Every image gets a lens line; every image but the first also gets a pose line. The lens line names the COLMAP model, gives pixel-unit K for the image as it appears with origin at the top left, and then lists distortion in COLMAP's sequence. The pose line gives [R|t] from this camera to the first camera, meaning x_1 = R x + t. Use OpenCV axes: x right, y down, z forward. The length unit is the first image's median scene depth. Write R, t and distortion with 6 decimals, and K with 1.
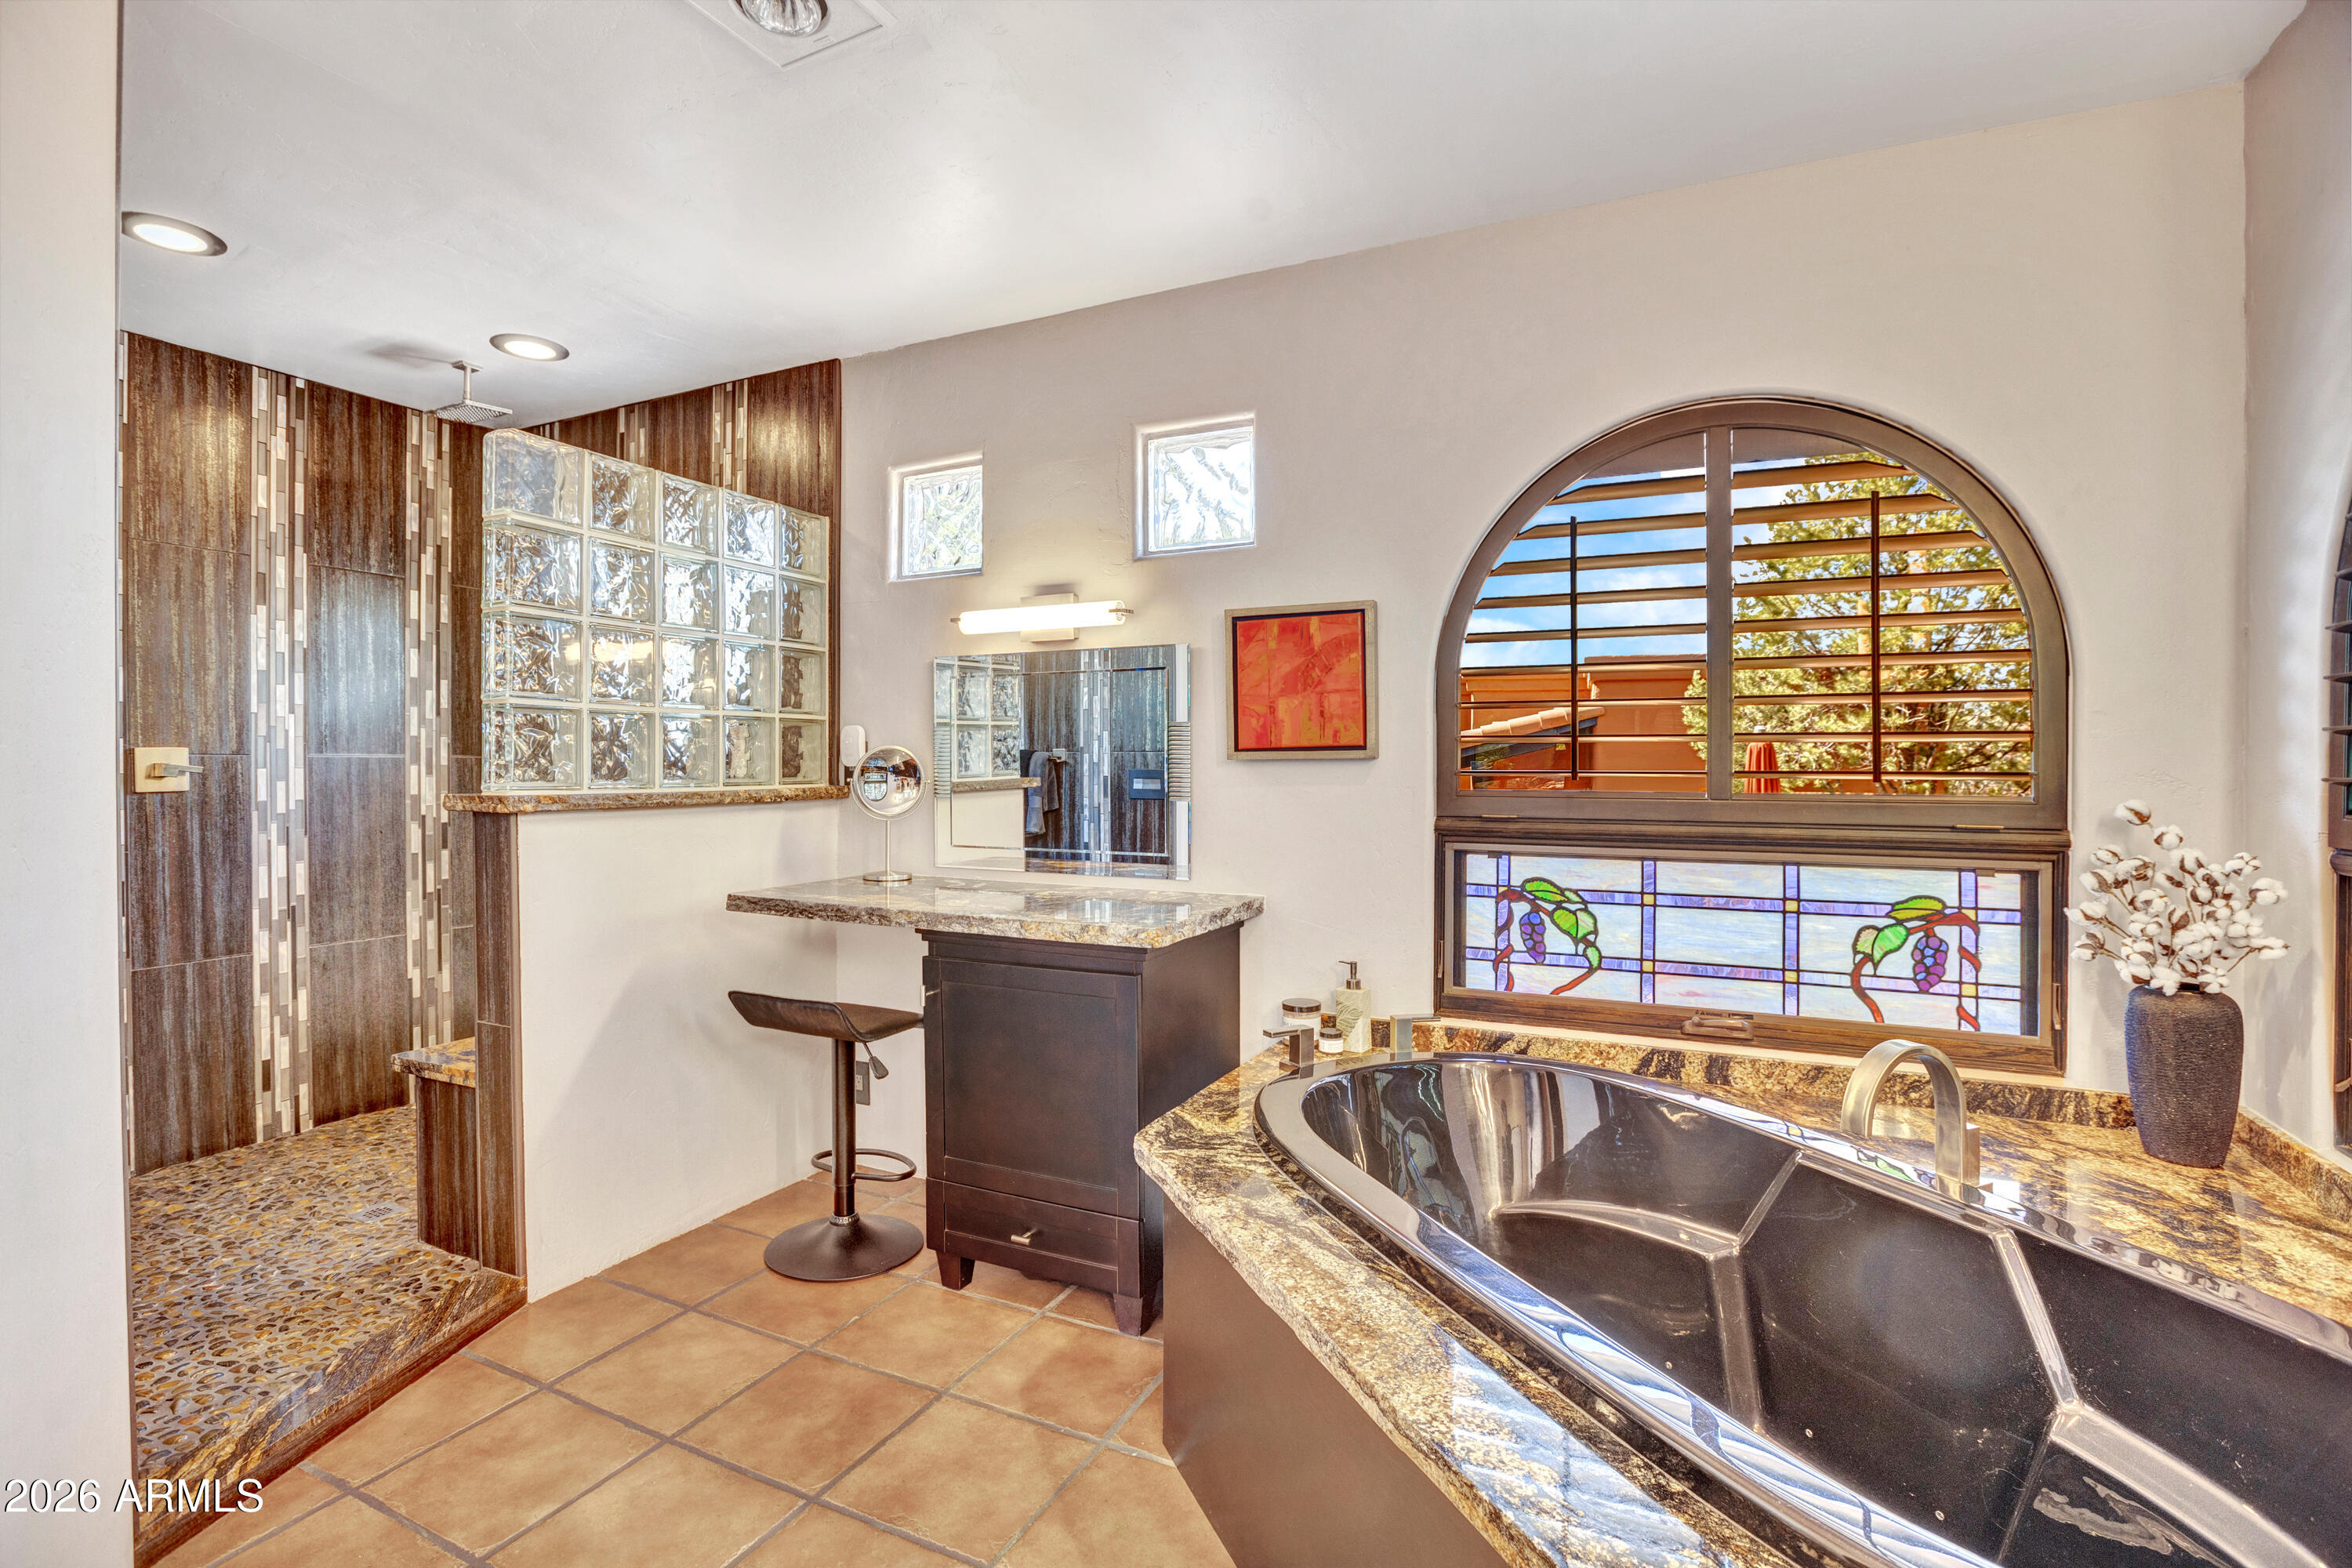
lens RADIAL K [[1092.2, 0, 1176.4], [0, 1092.2, 772.1], [0, 0, 1]] dist [-0.002039, -0.000410]
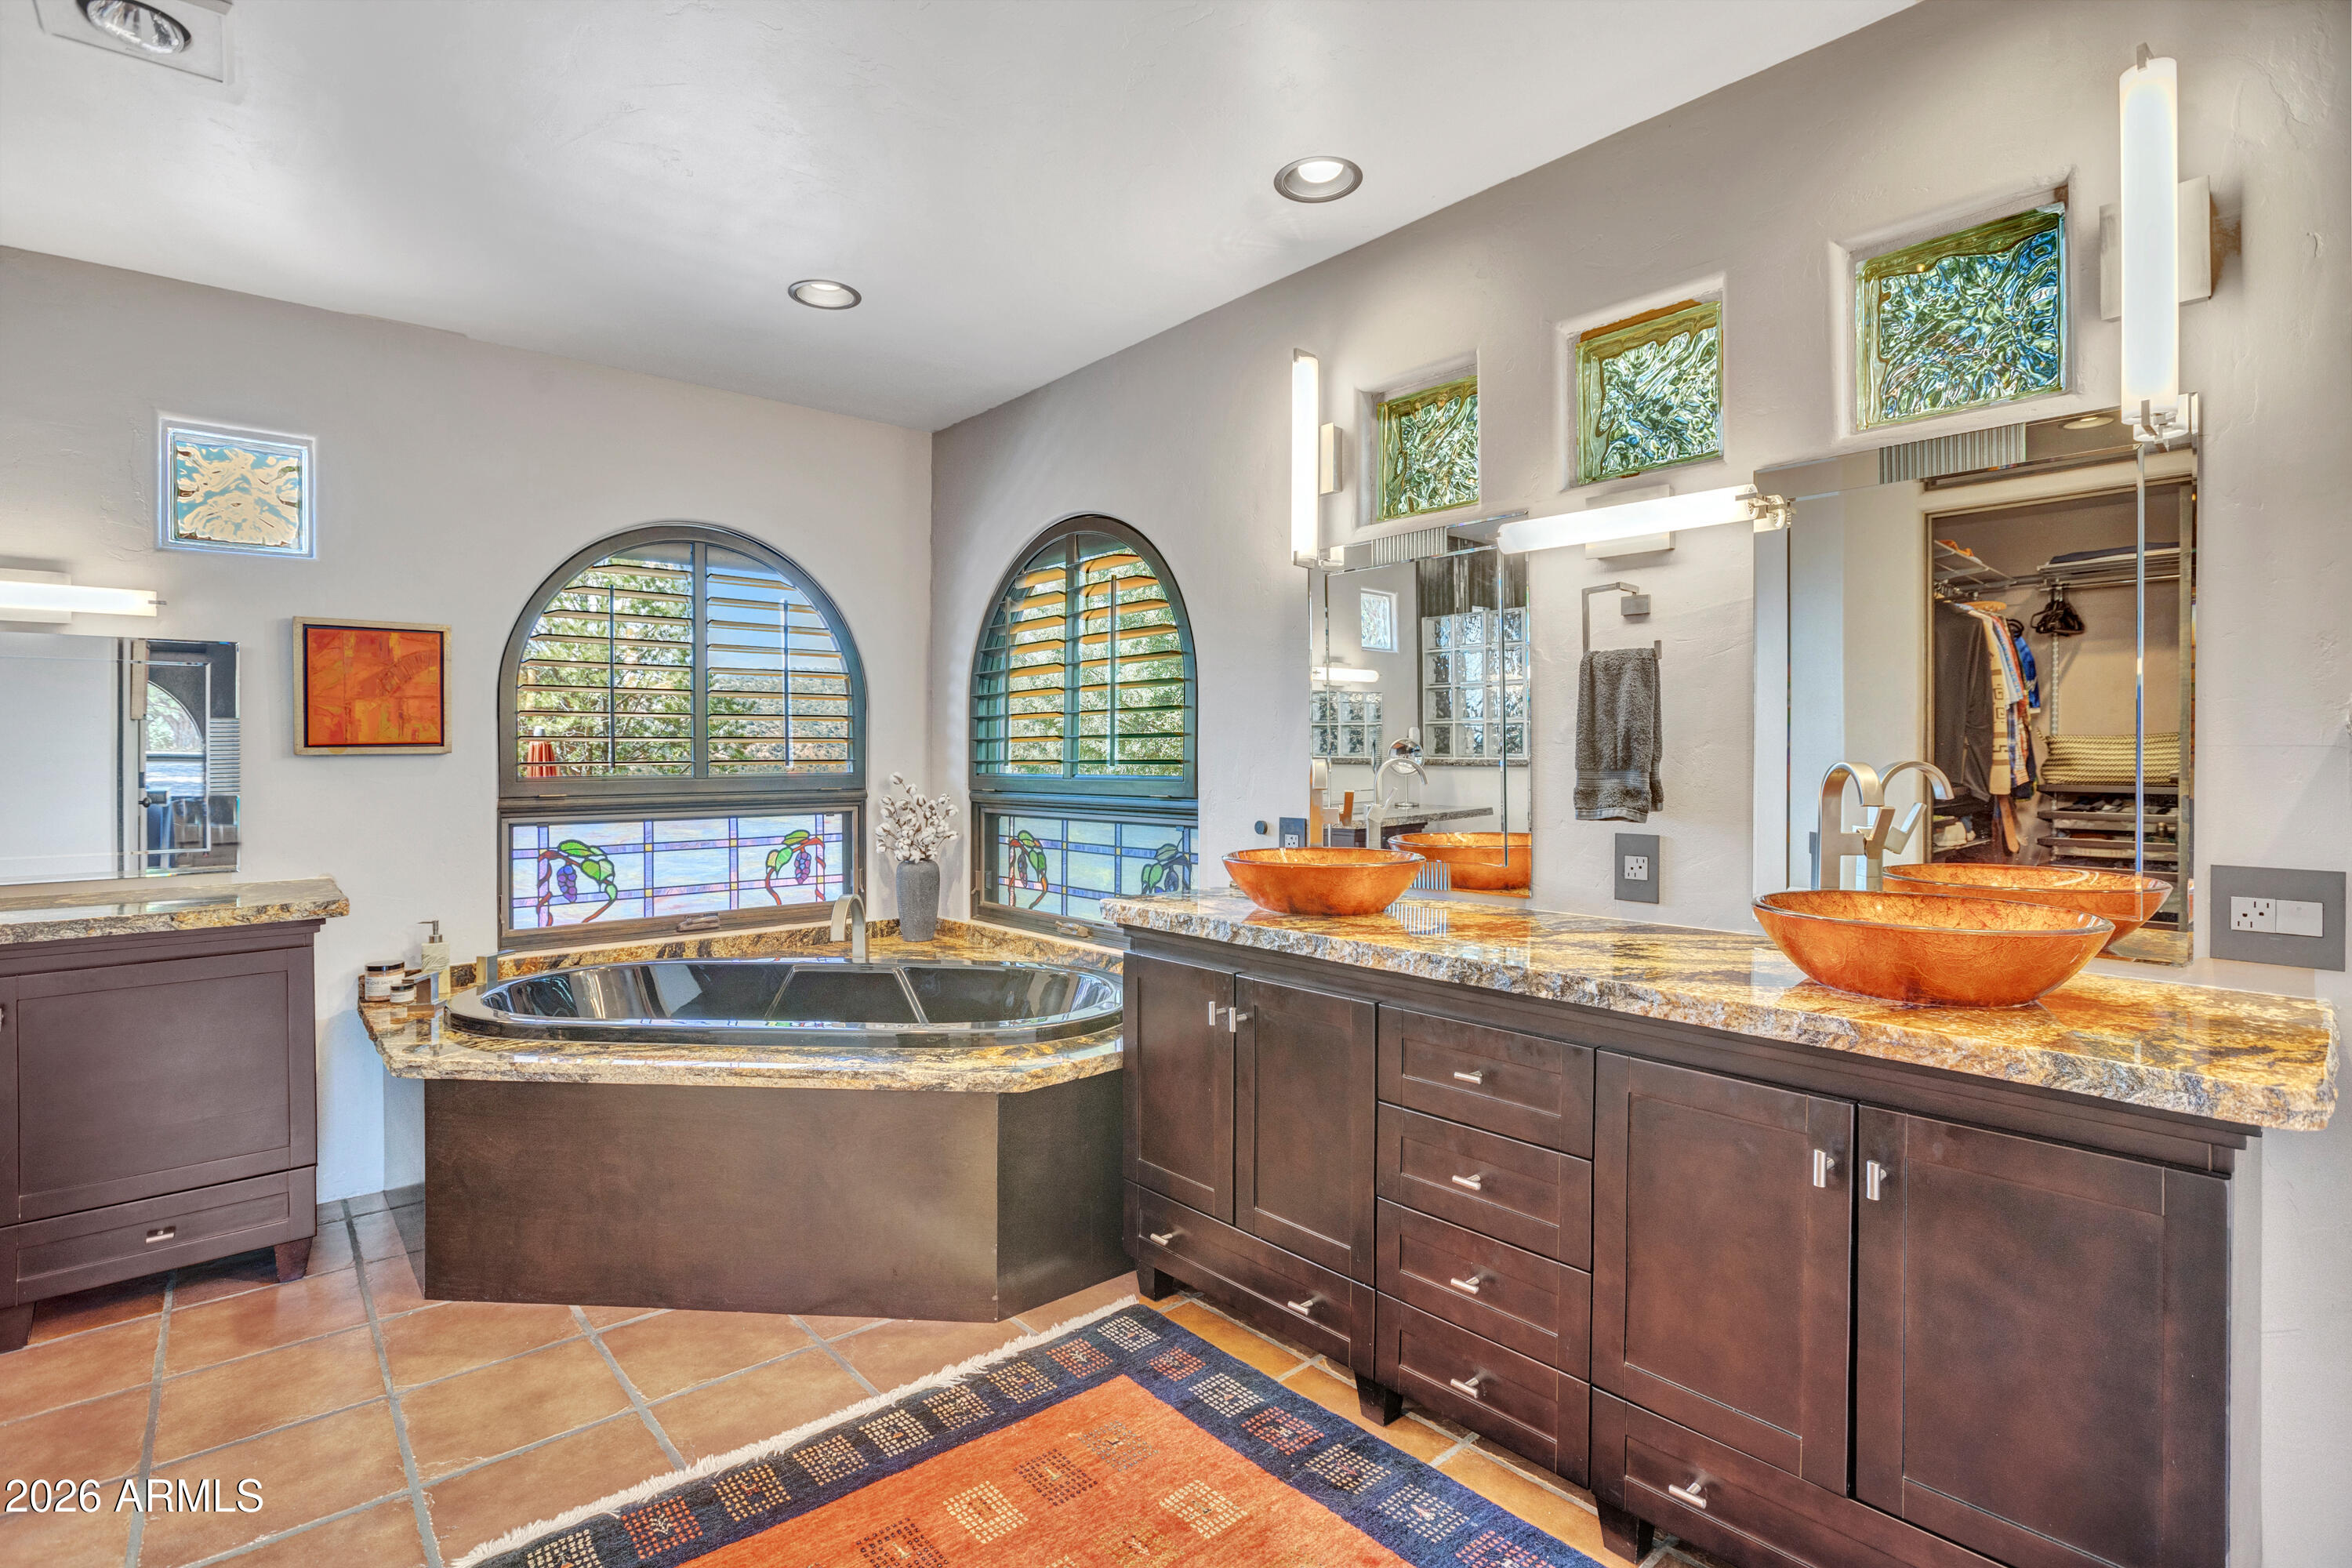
lens RADIAL K [[1092.2, 0, 1176.4], [0, 1092.2, 772.1], [0, 0, 1]] dist [-0.002039, -0.000410]
pose [[0.402258, -0.020243, 0.915303, -0.620544], [0.007201, 0.999795, 0.018947, -0.008800], [-0.915498, -0.001031, 0.402321, -0.246514]]
